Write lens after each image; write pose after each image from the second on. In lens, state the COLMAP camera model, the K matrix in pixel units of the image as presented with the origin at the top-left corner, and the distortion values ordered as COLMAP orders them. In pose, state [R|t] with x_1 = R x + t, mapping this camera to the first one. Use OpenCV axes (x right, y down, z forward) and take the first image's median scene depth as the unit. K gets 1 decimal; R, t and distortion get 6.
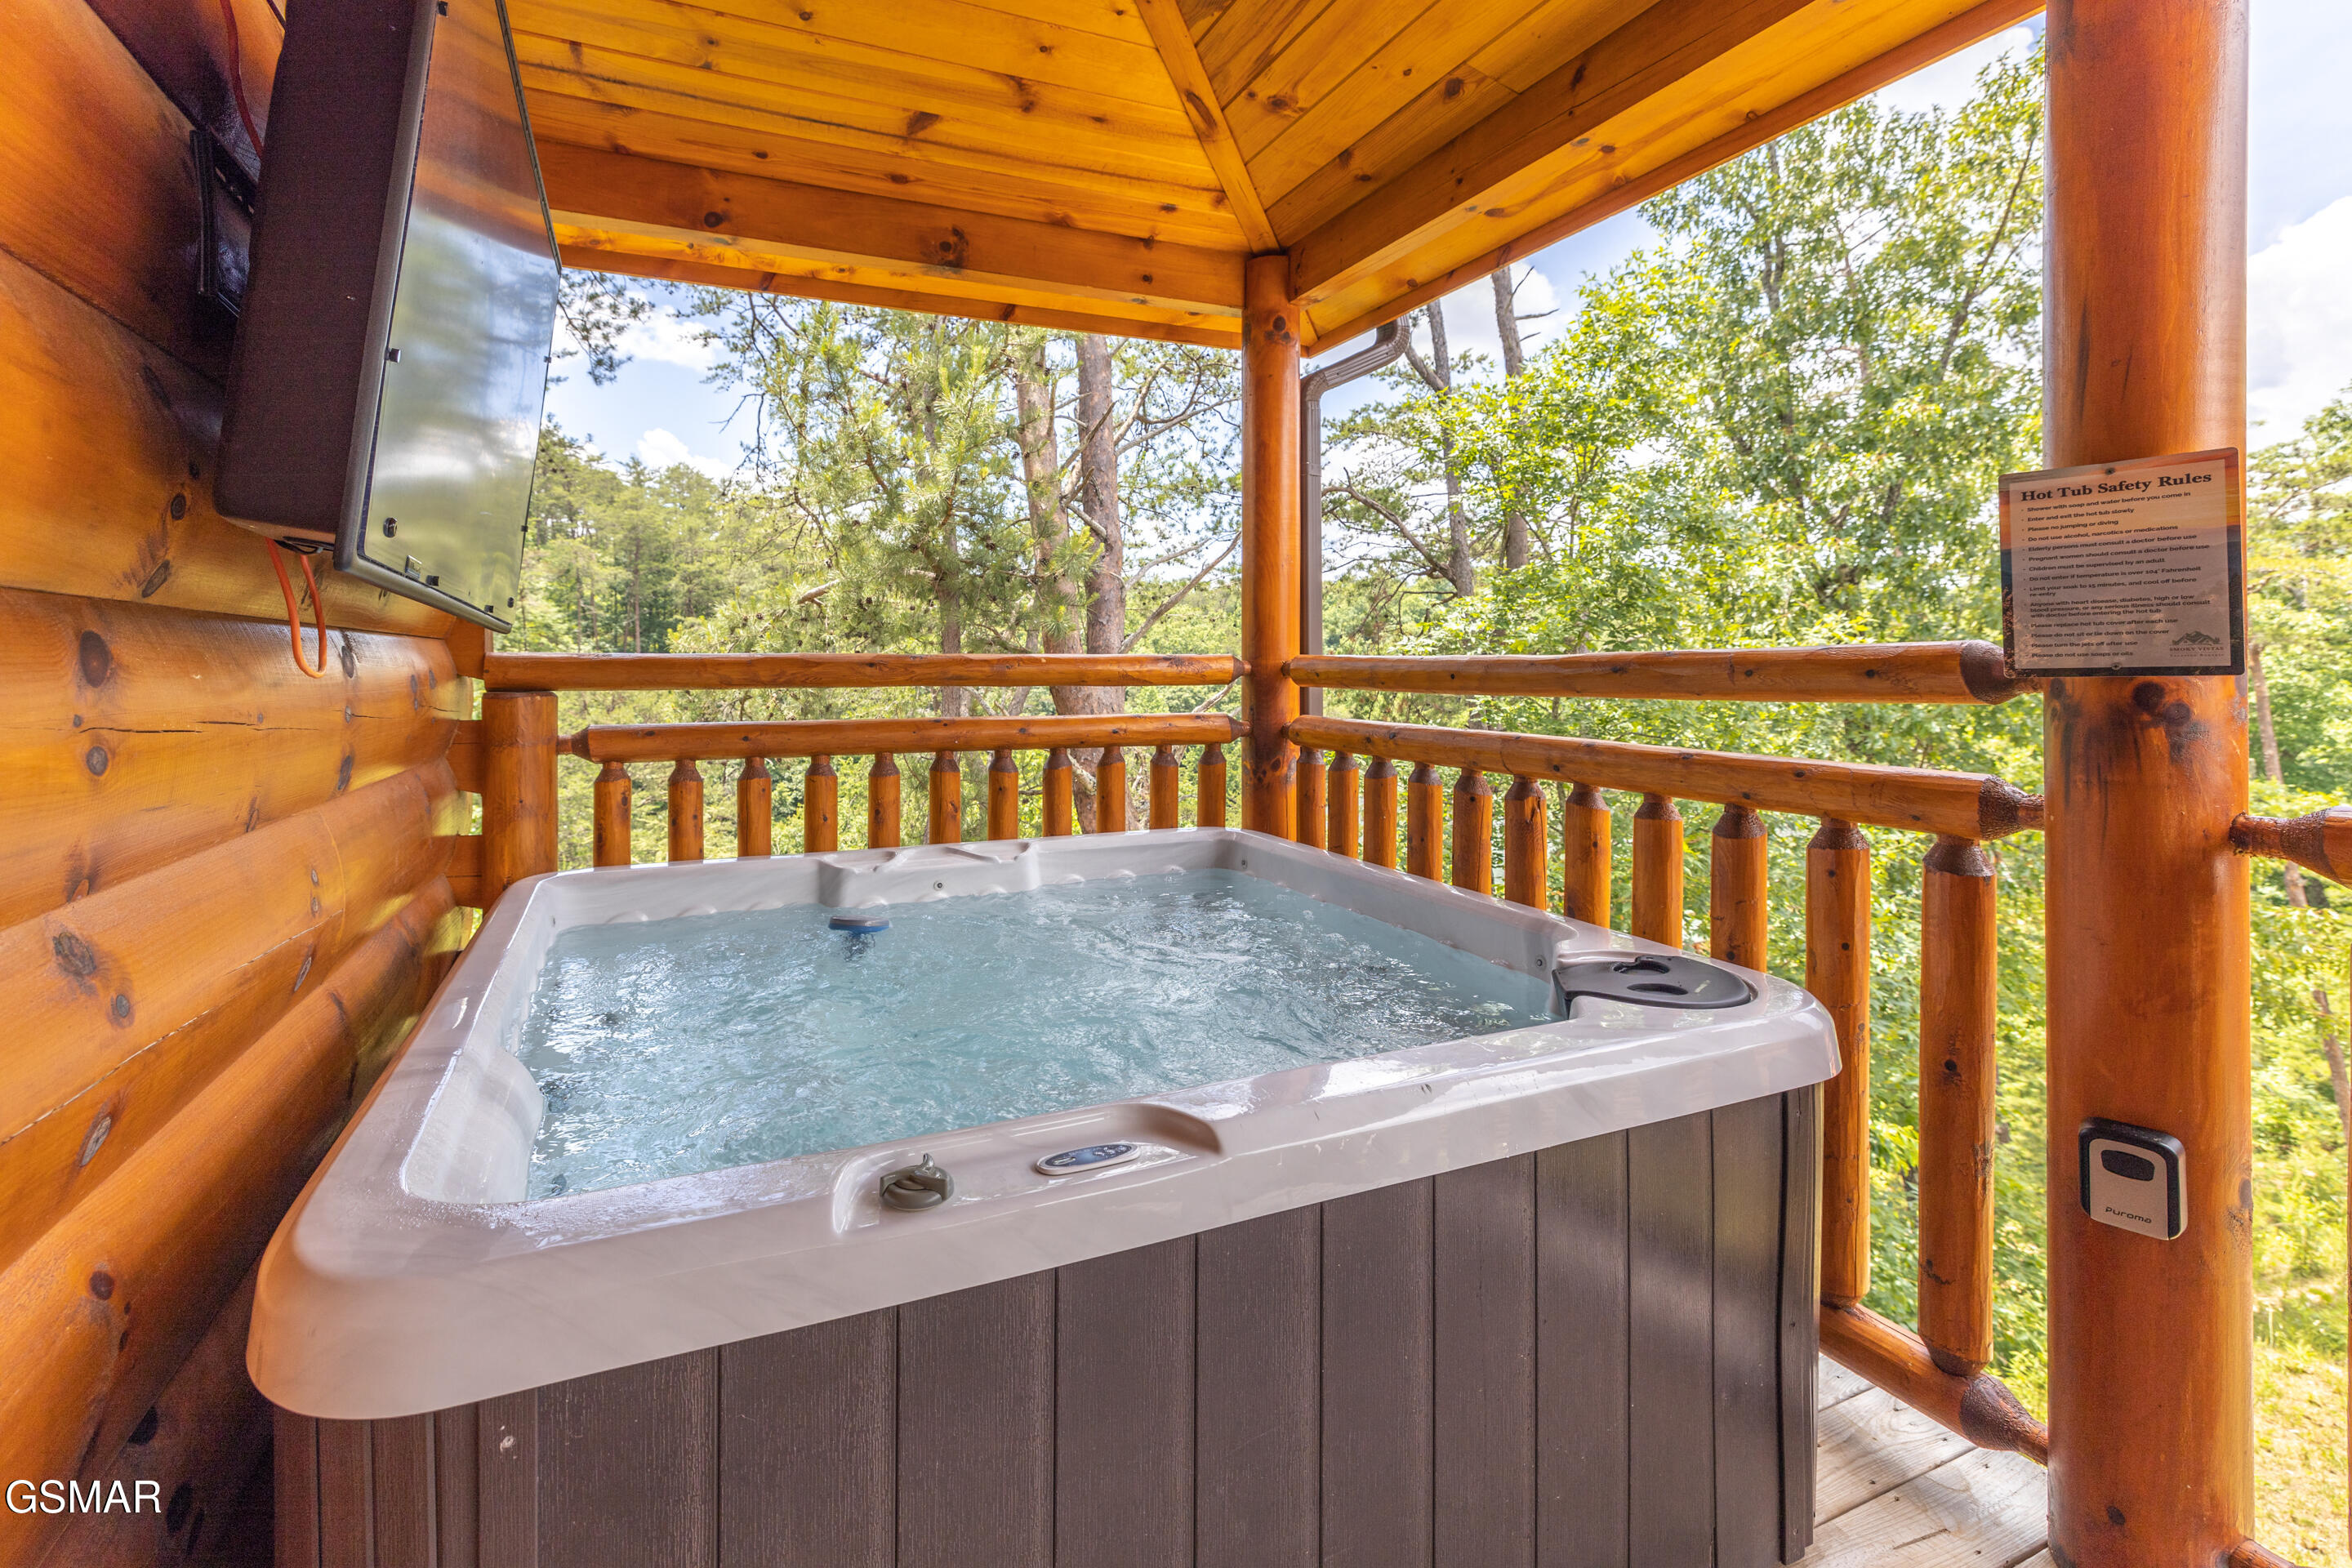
lens RADIAL K [[1014.2, 0, 1174.3], [0, 1014.2, 665.8], [0, 0, 1]] dist [0.028409, 0.000016]
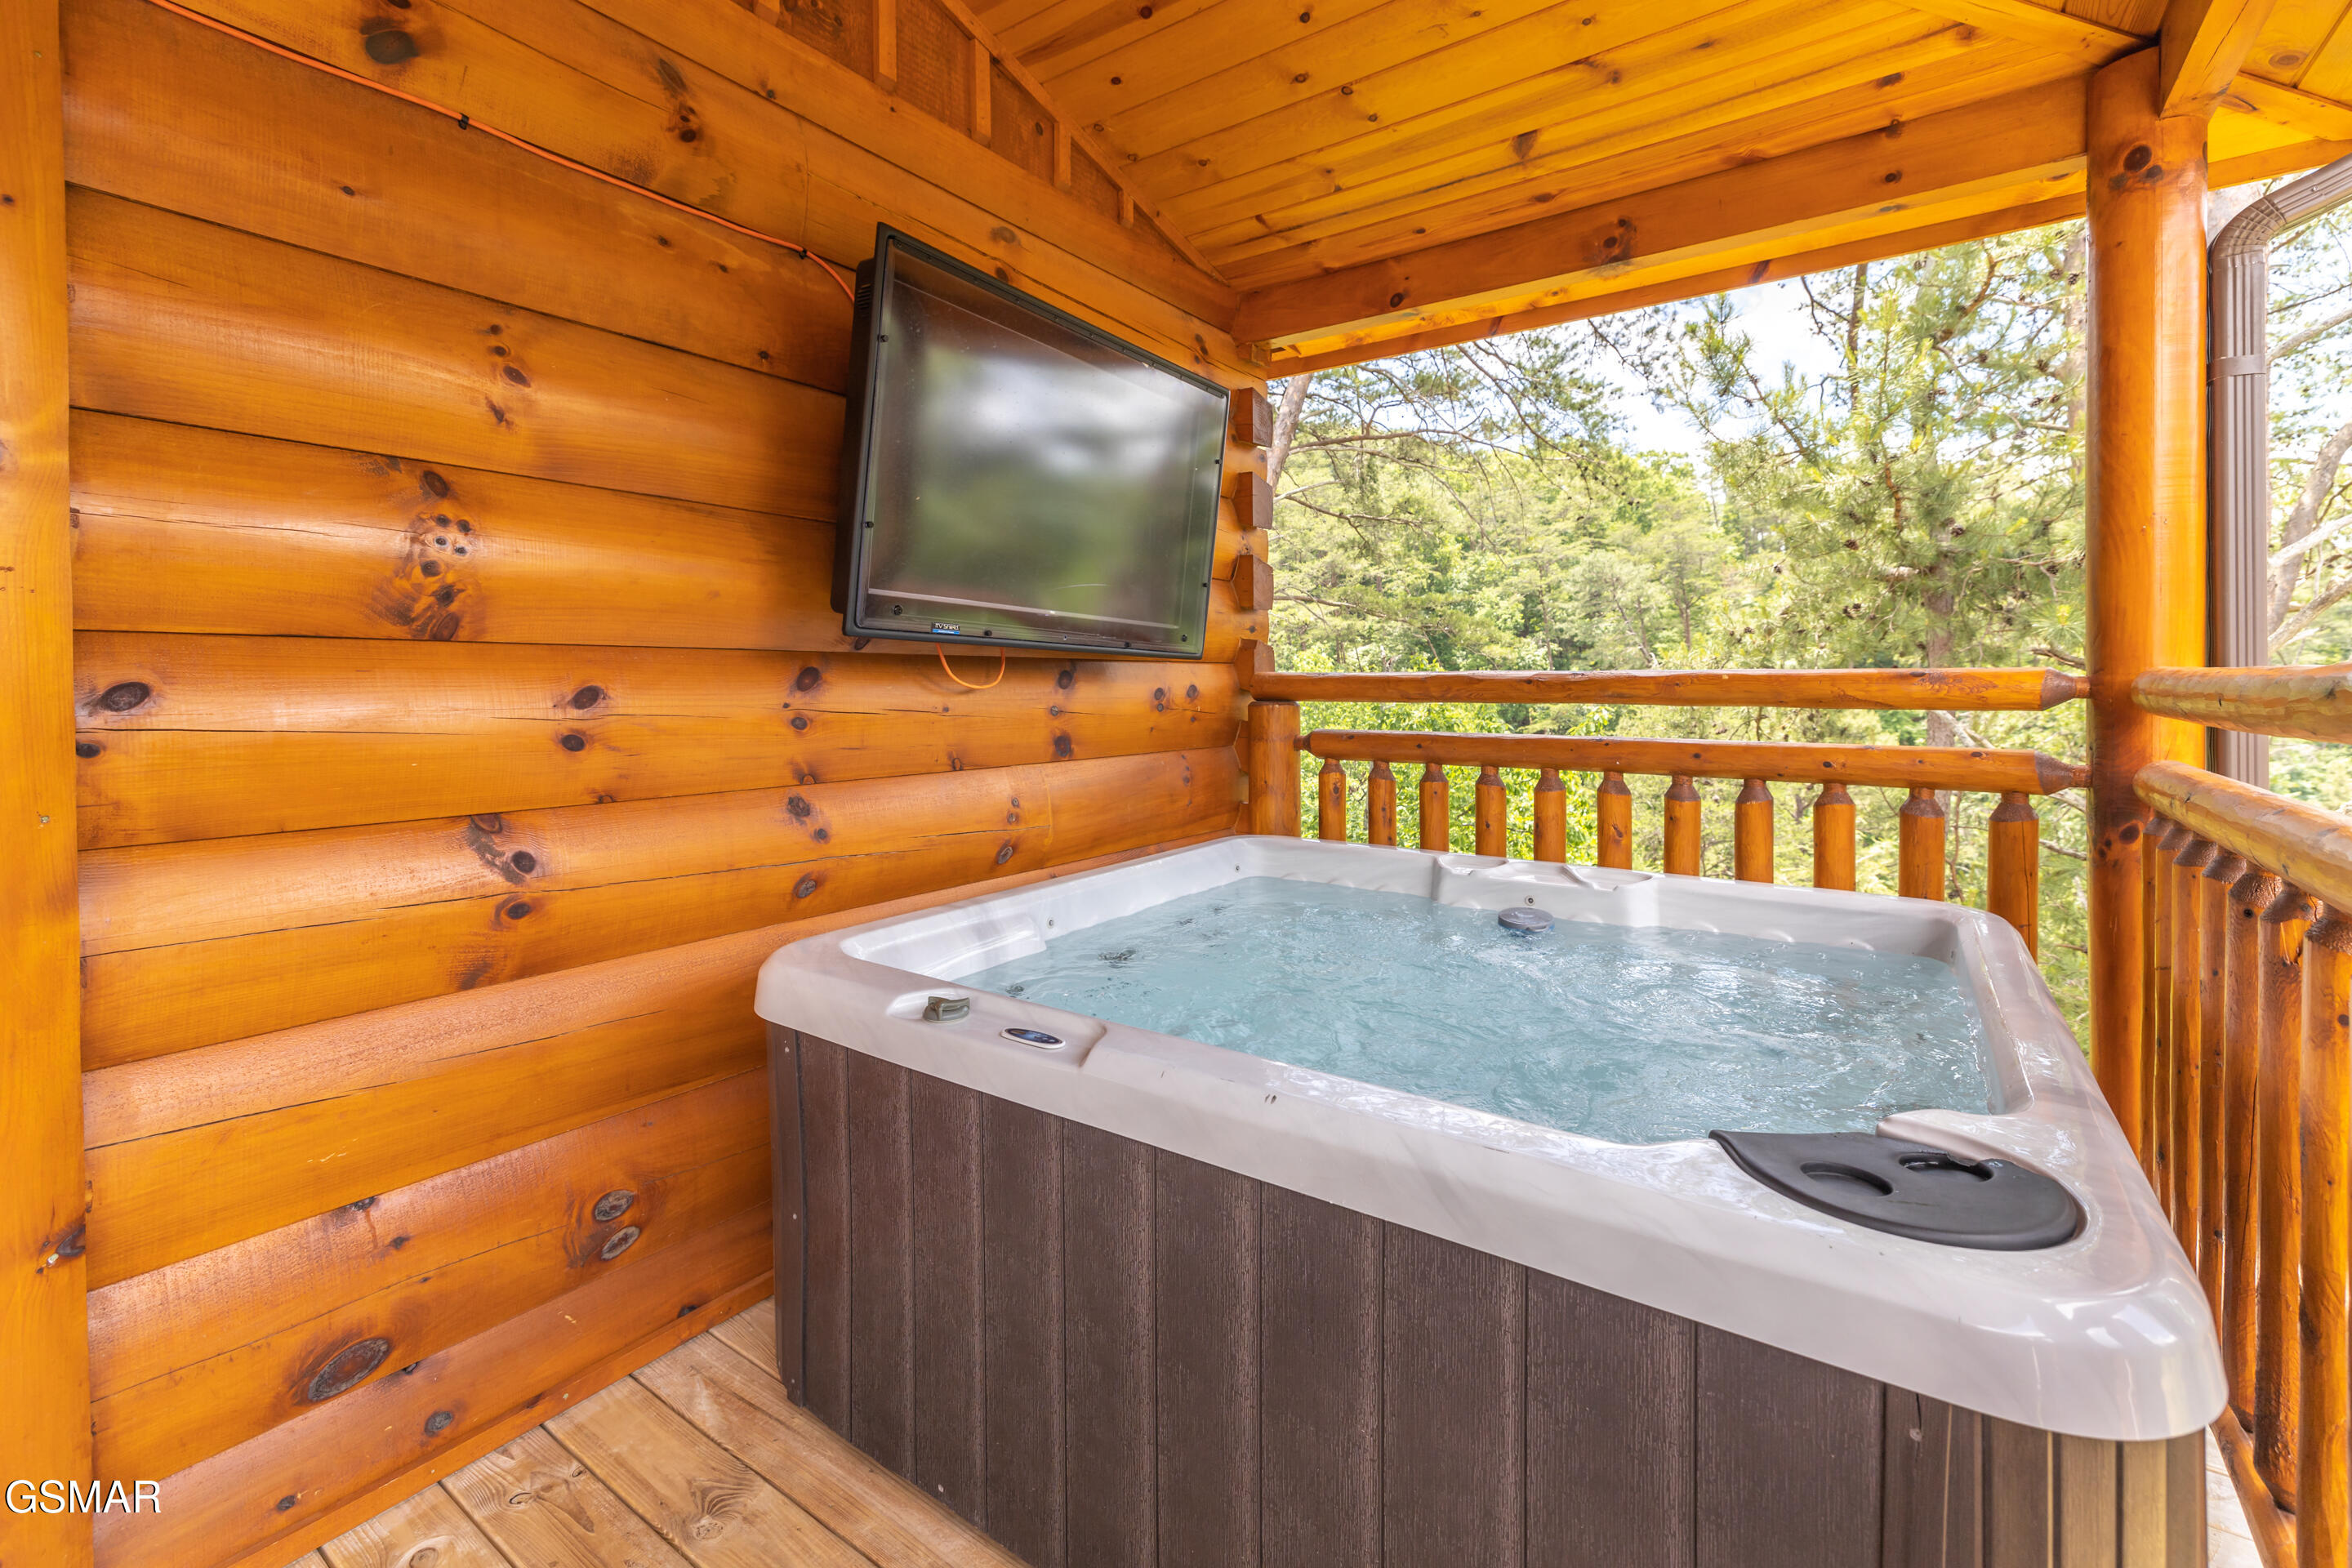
lens RADIAL K [[1028.4, 0, 1171.3], [0, 1028.4, 730.4], [0, 0, 1]] dist [-0.046399, 0.023594]
pose [[0.532427, 0.040486, -0.845507, 0.384694], [-0.000529, 0.998871, 0.047496, -0.000688], [0.846476, -0.024841, 0.531847, 0.143960]]
